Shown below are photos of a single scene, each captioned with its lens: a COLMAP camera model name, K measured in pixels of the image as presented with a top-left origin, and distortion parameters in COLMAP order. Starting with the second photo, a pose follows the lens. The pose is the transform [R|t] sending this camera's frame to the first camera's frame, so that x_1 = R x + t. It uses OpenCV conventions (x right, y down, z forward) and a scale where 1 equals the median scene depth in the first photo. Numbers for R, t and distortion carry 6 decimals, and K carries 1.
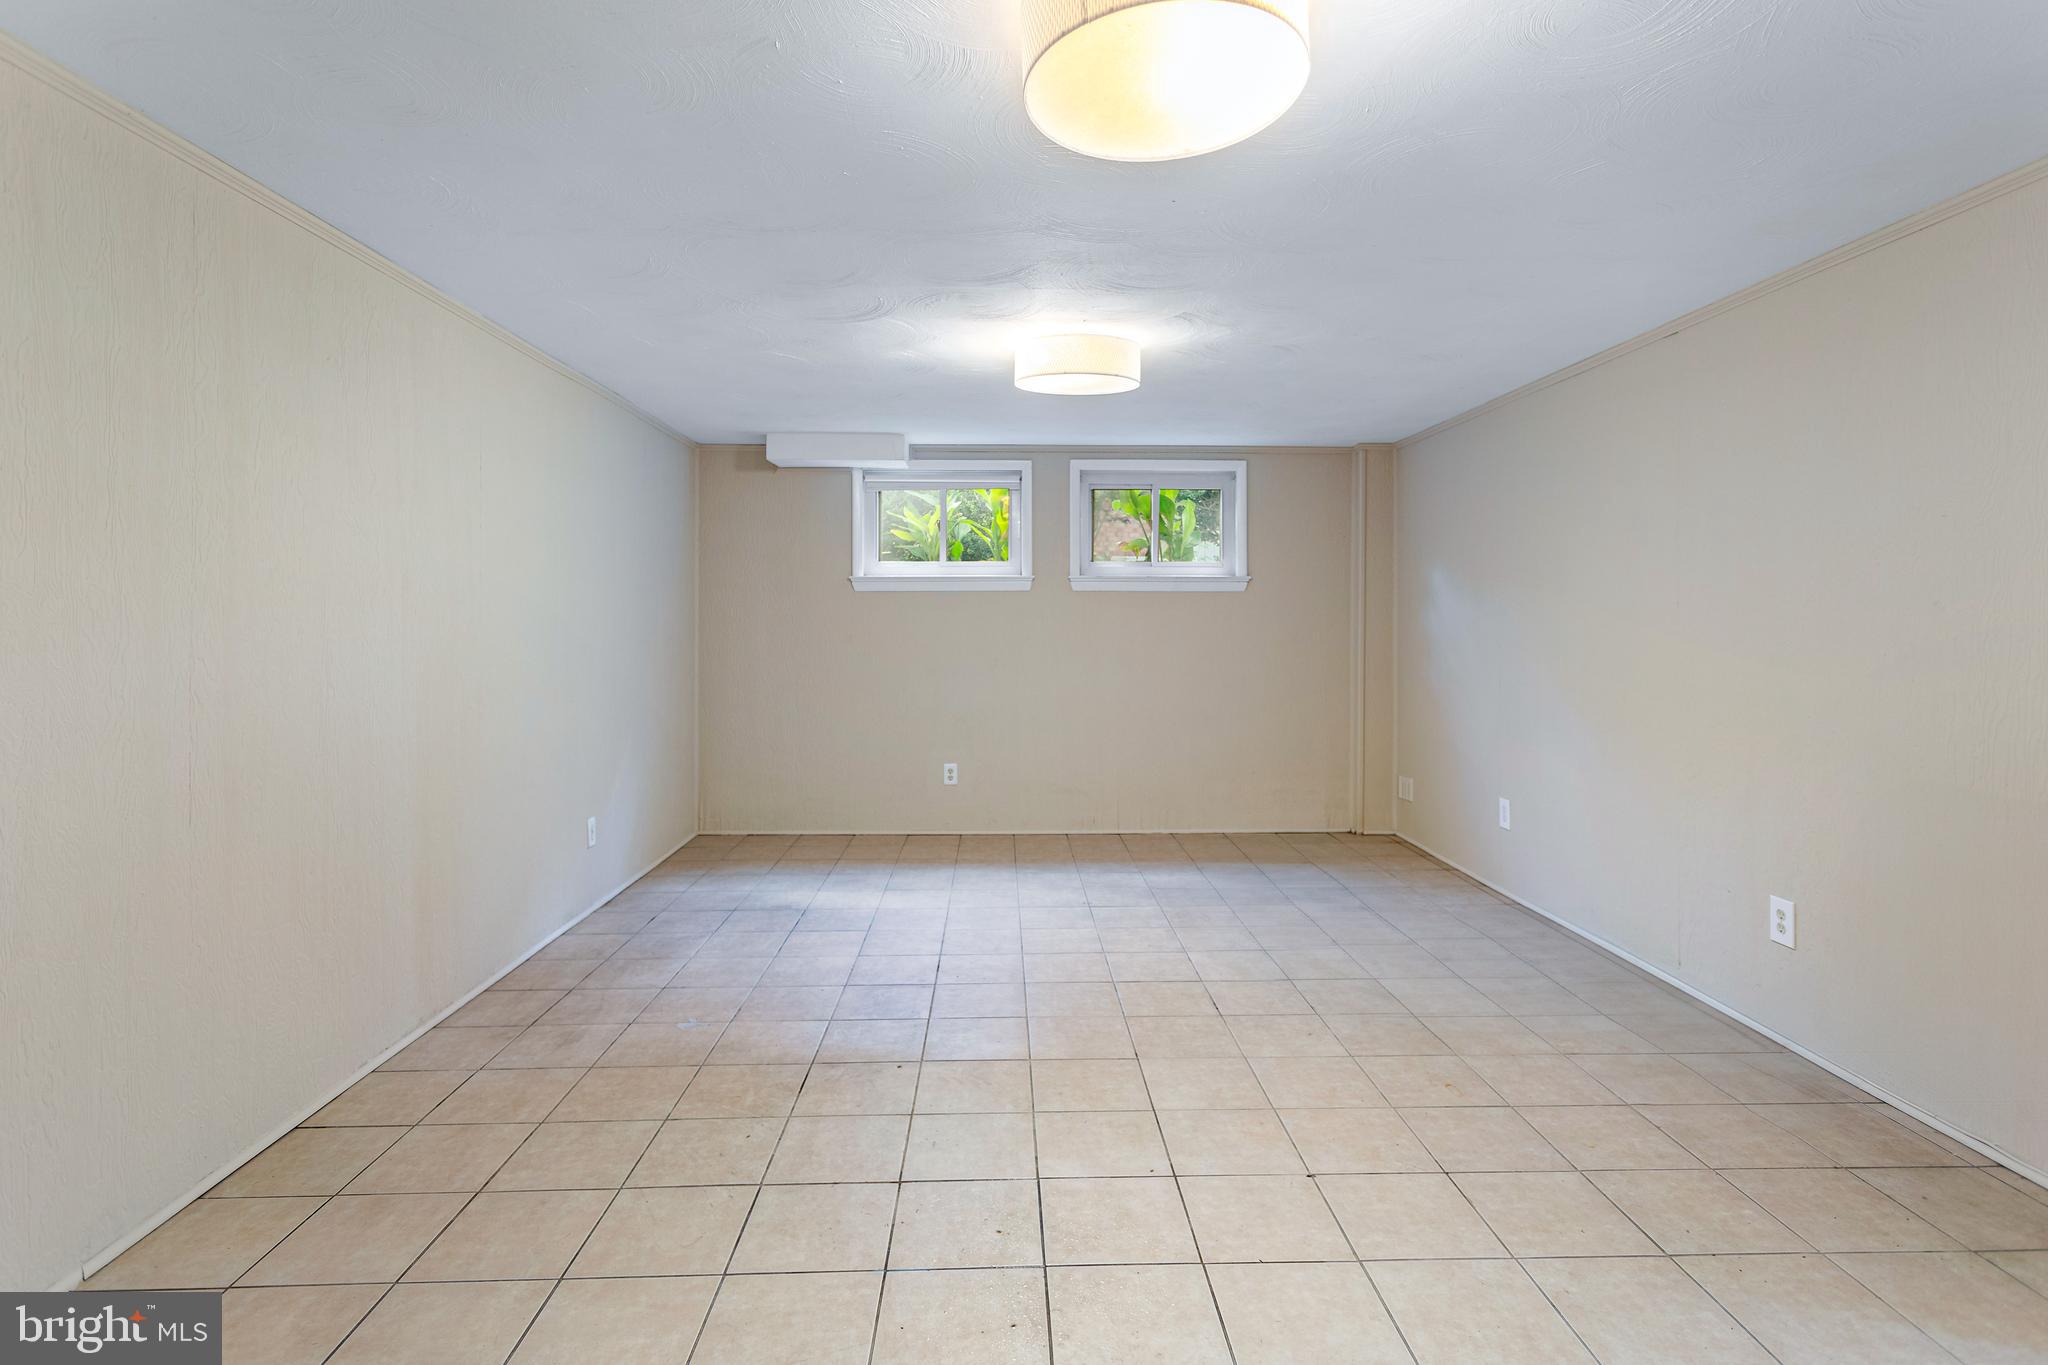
lens RADIAL K [[1032.7, 0, 1026.9], [0, 1032.7, 614.3], [0, 0, 1]] dist [-0.002184, 0.001071]
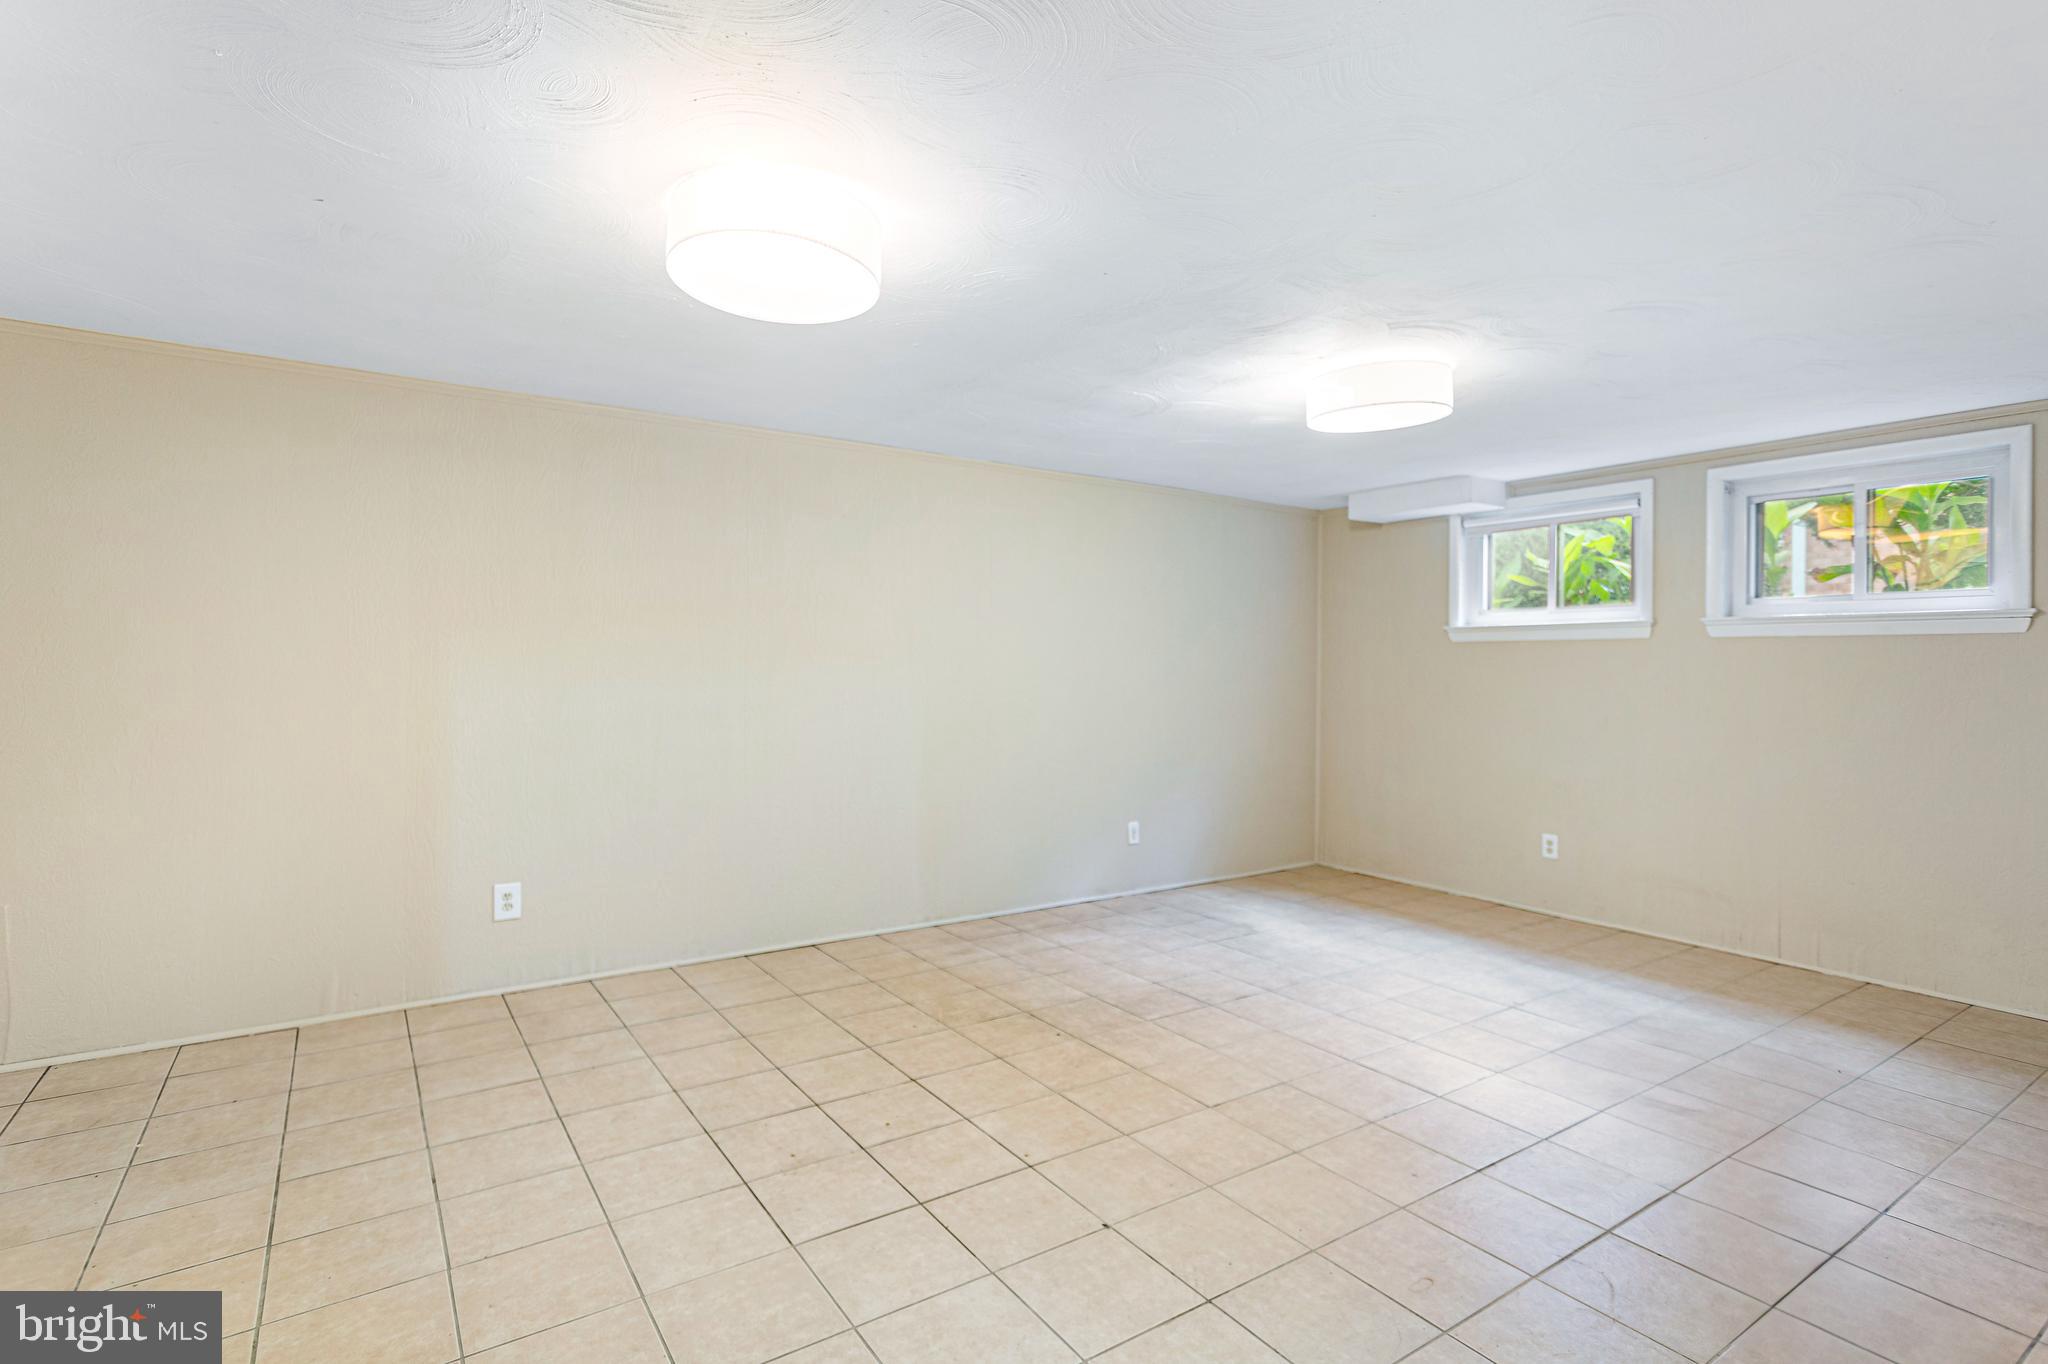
lens RADIAL K [[992.3, 0, 1025.1], [0, 992.3, 667.0], [0, 0, 1]] dist [0.000604, 0.000987]
pose [[0.532072, 0.006938, -0.846670, 0.412349], [-0.005634, 0.999973, 0.004654, -0.000846], [0.846680, 0.002294, 0.532097, 0.165680]]
